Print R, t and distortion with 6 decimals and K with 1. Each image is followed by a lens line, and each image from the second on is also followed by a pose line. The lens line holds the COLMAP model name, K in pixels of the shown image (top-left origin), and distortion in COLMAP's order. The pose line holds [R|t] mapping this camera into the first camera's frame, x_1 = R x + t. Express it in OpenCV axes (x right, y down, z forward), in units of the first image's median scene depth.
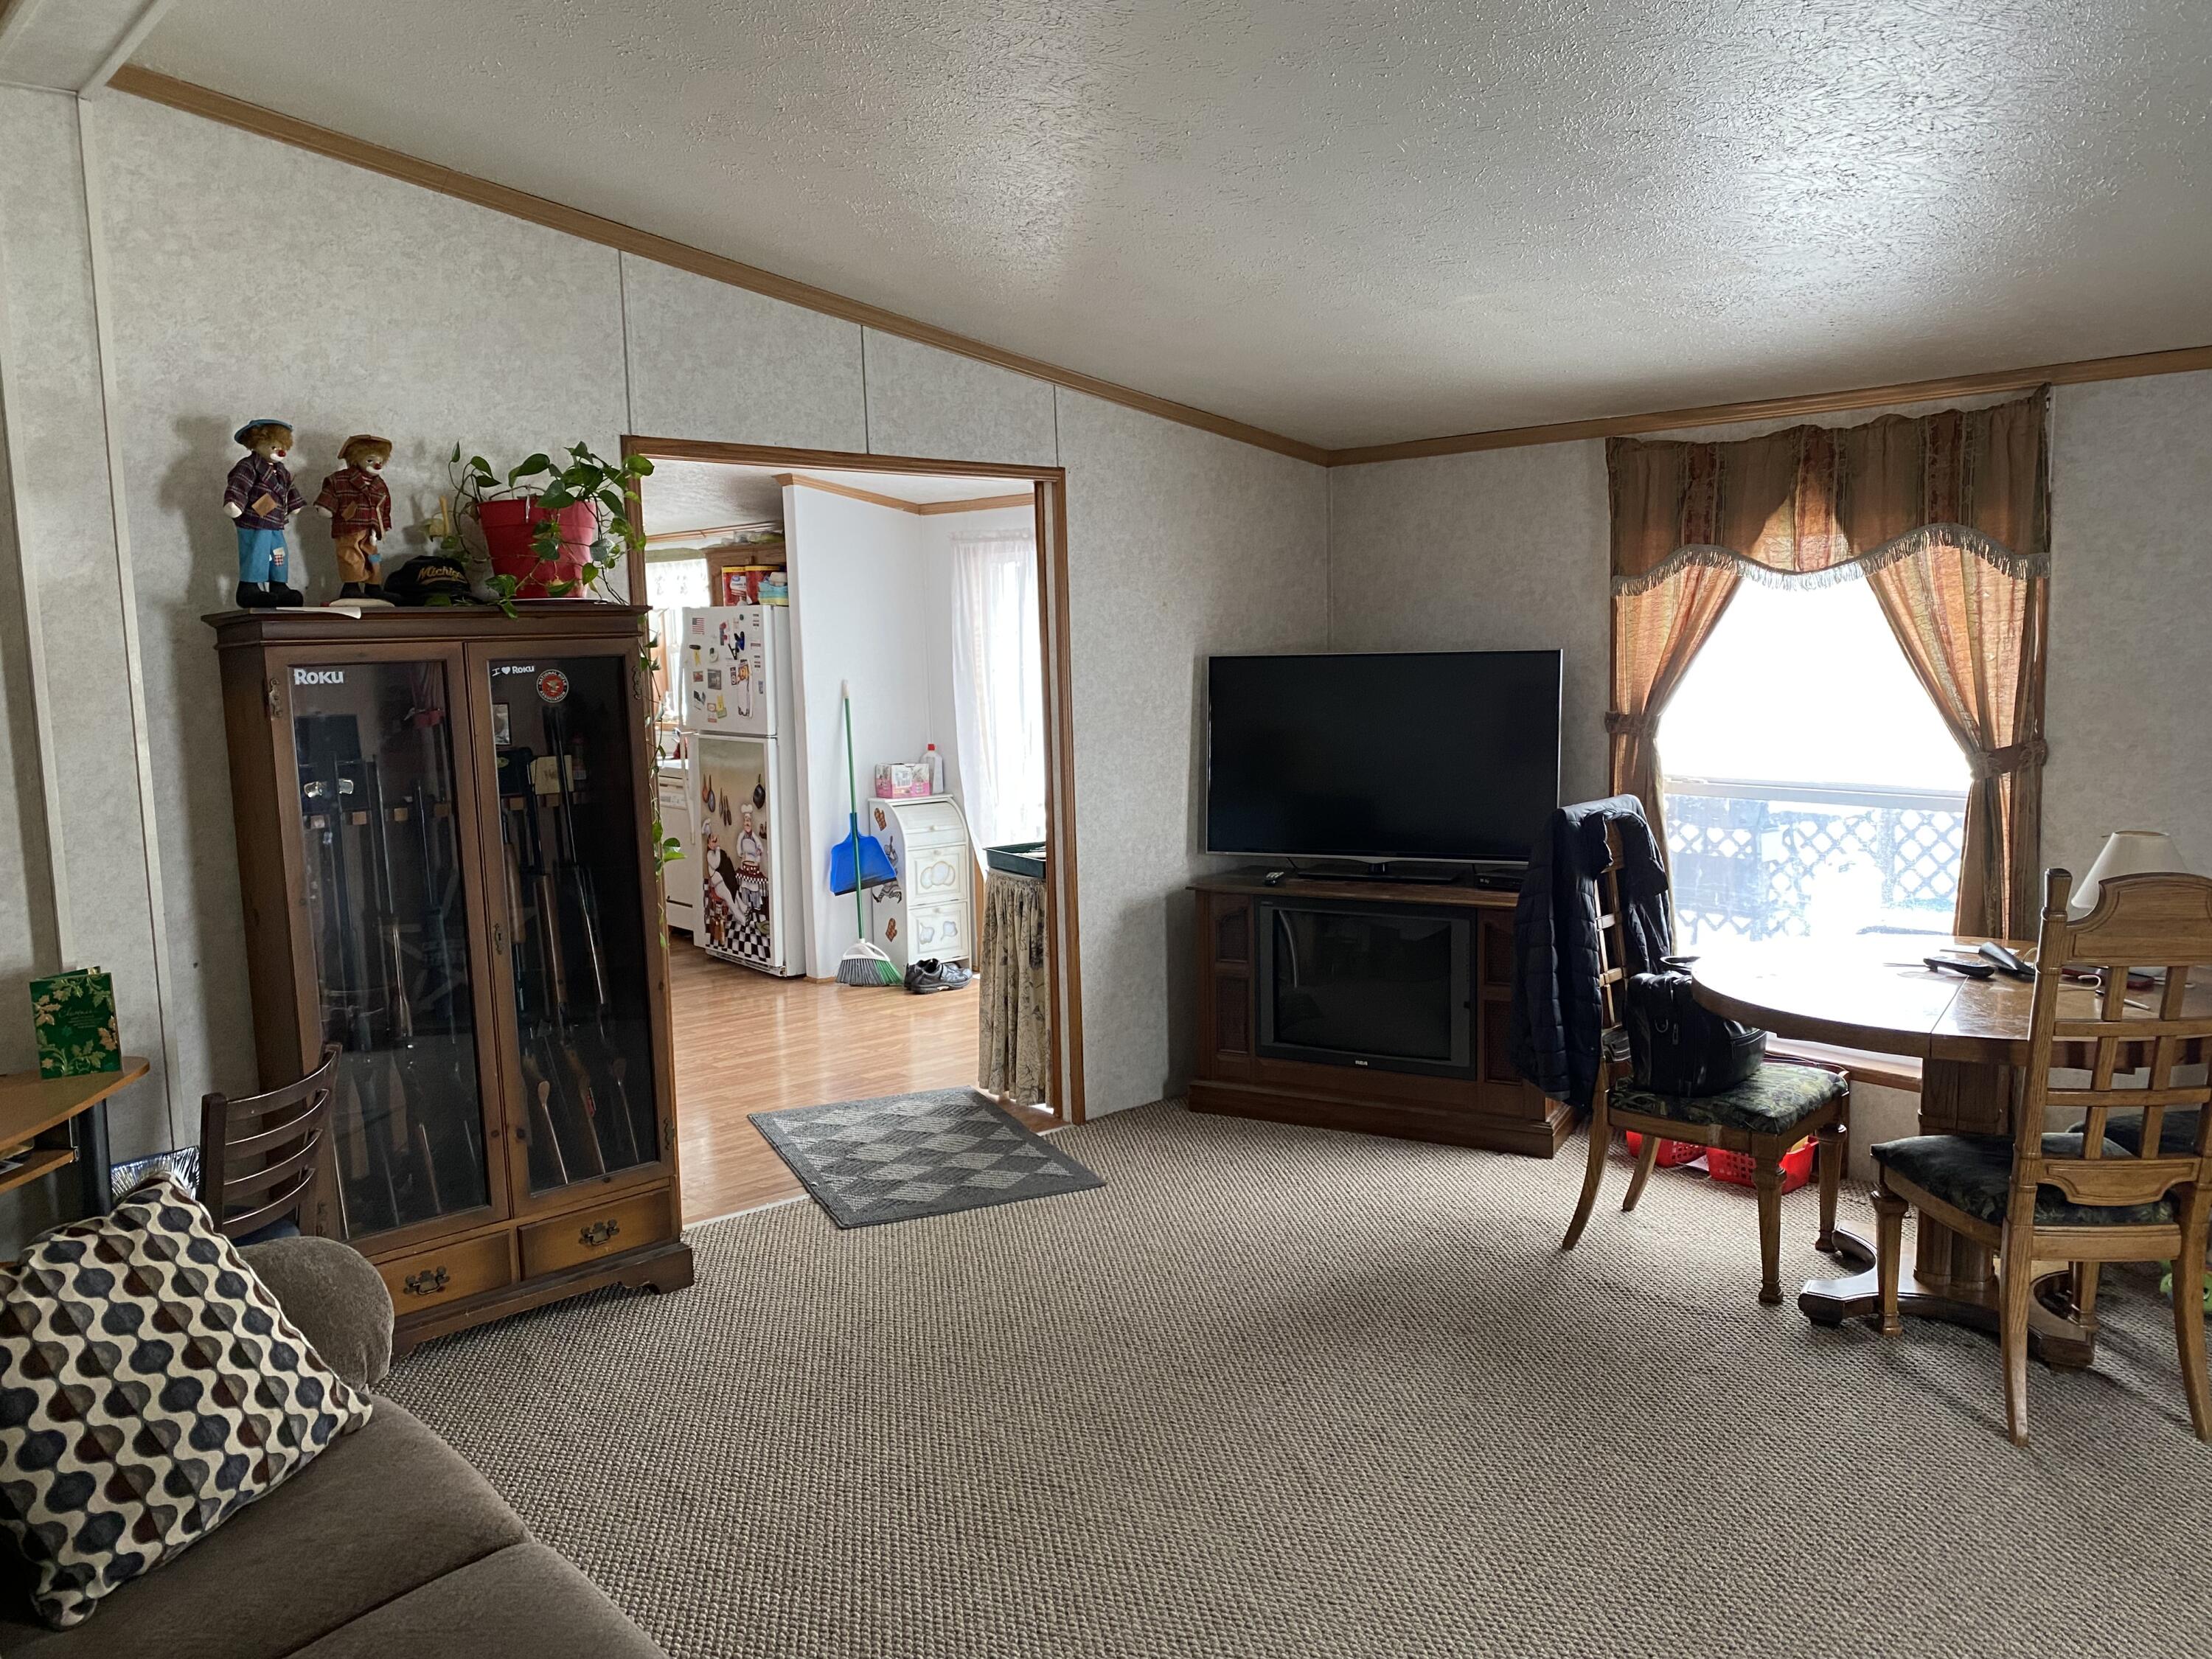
lens RADIAL K [[1655.6, 0, 1117.0], [0, 1655.6, 835.1], [0, 0, 1]] dist [-0.000211, -0.000255]
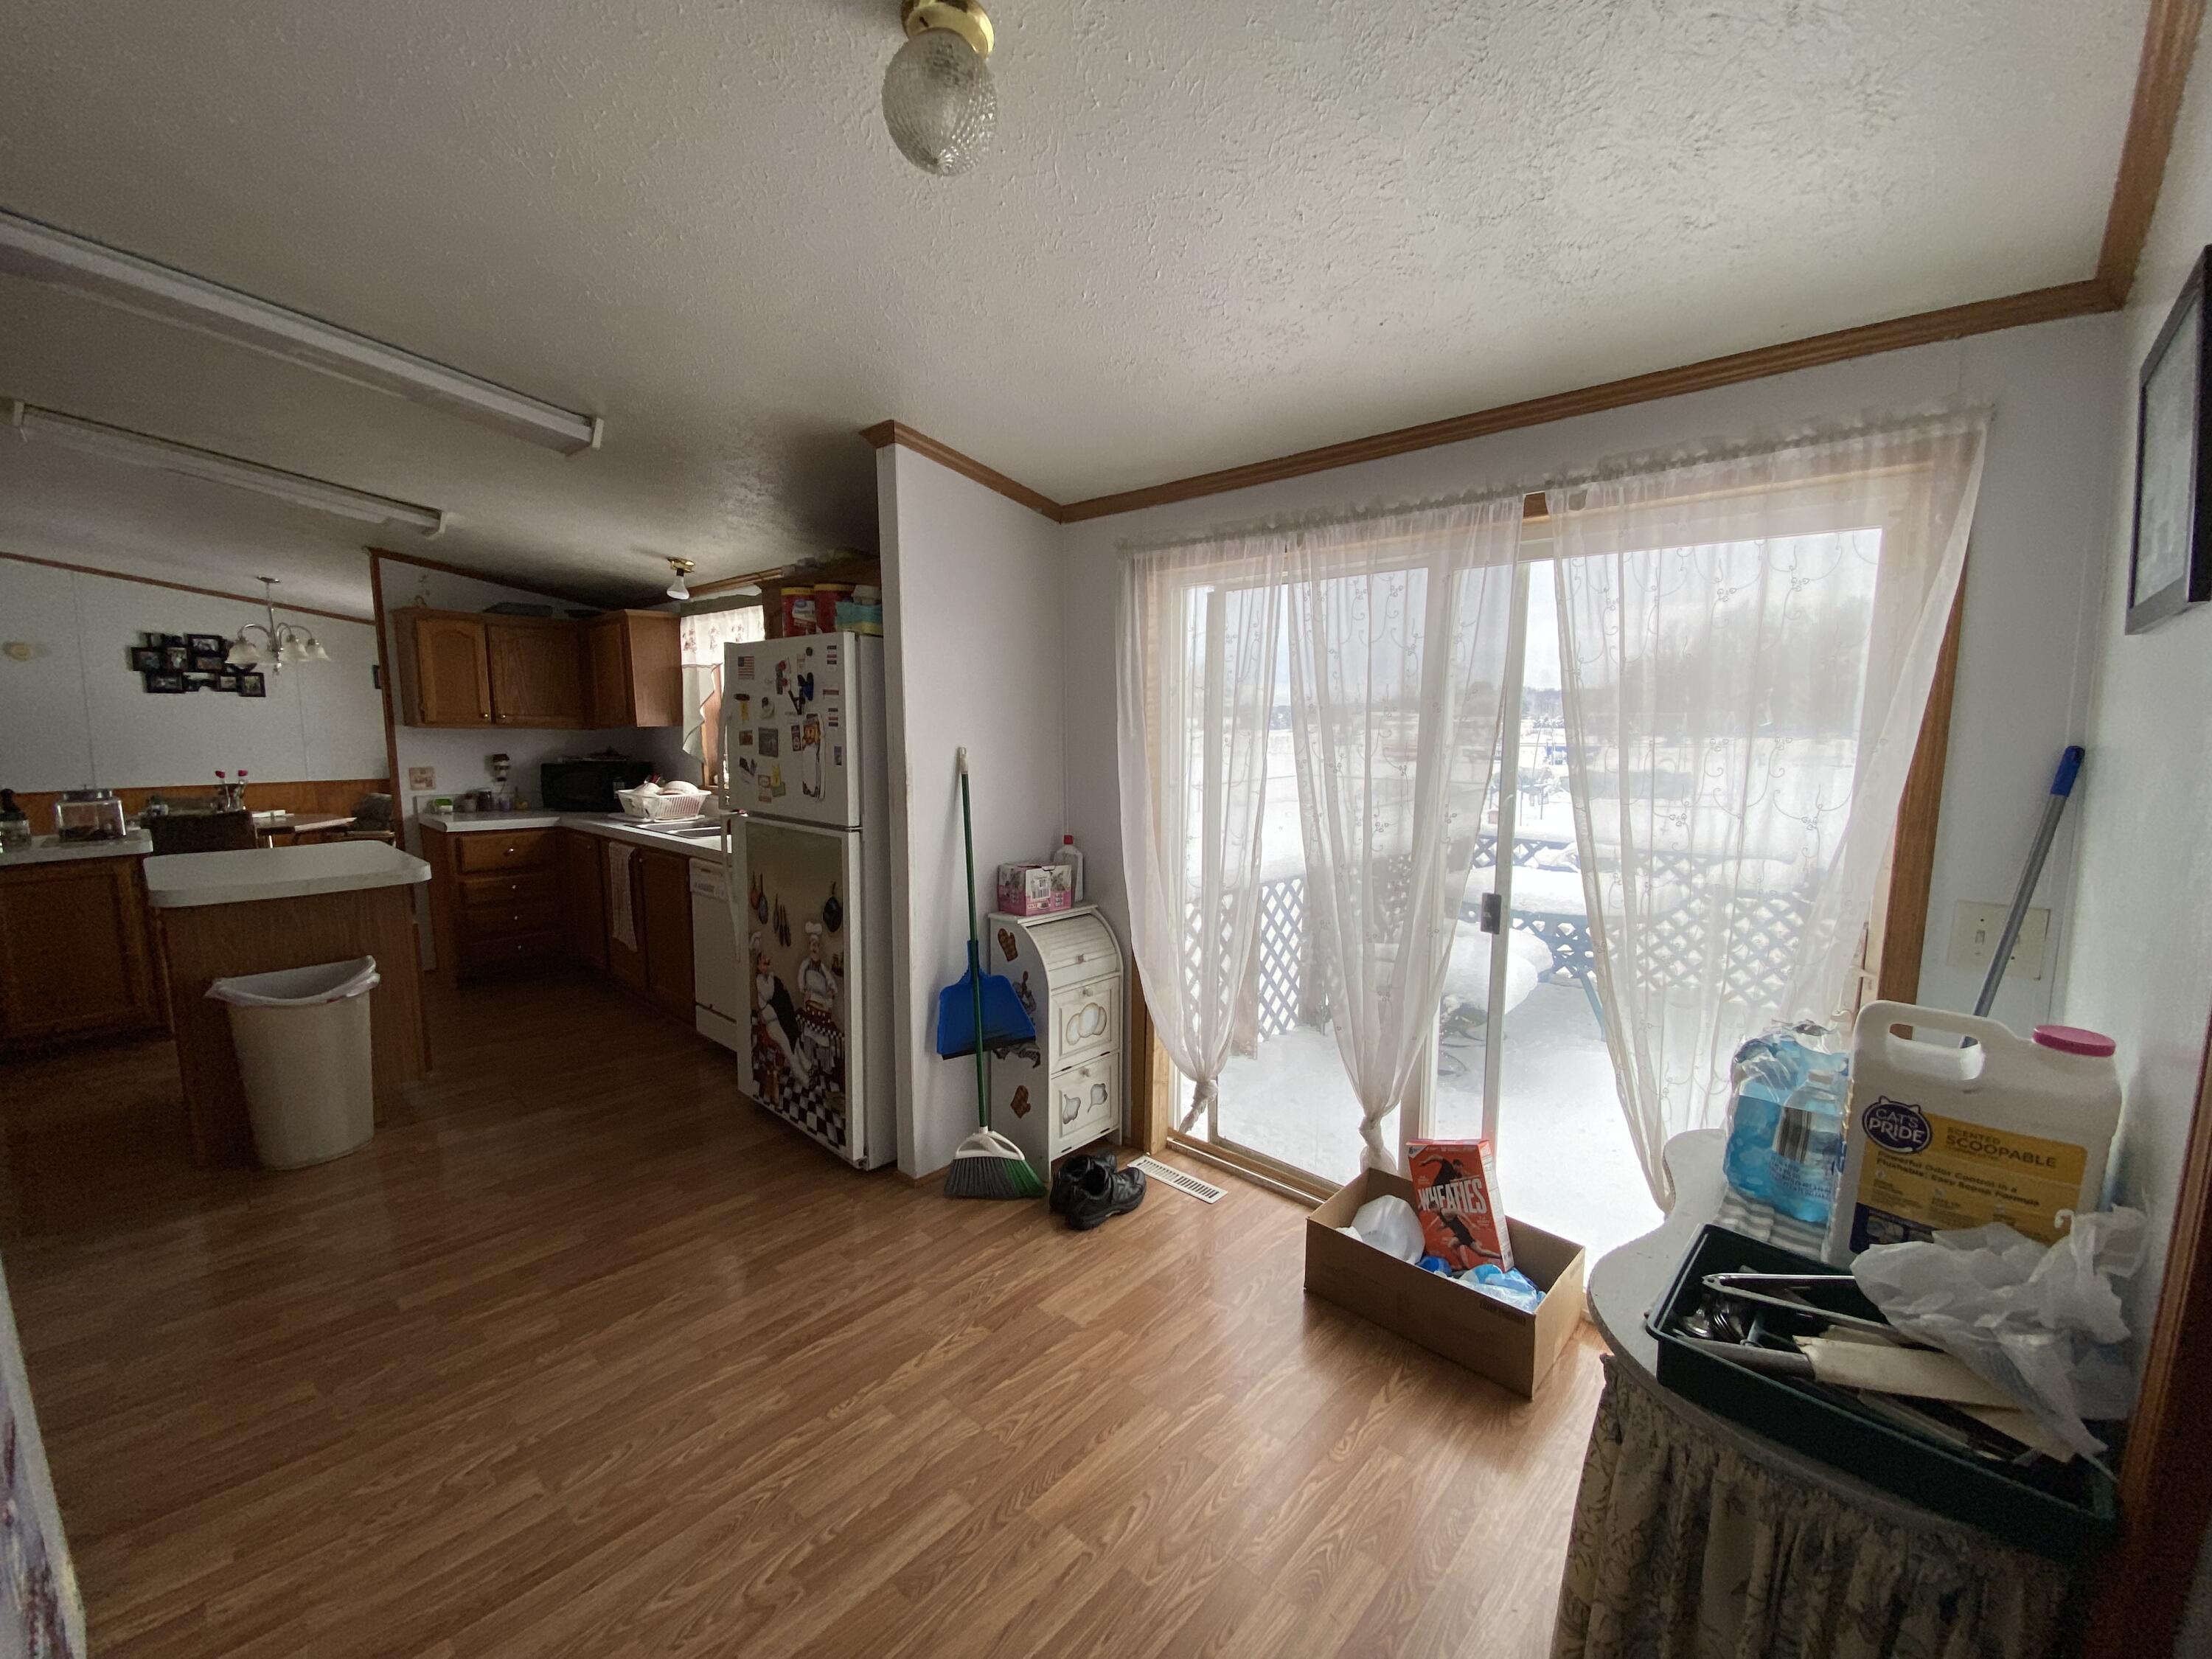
lens RADIAL K [[890.5, 0, 1084.9], [0, 890.5, 826.4], [0, 0, 1]] dist [0.019567, 0.000016]
pose [[0.996023, 0.011458, 0.088355, -0.143625], [-0.011183, 0.999931, -0.003605, -0.059012], [-0.088391, 0.002603, 0.996082, 0.616472]]
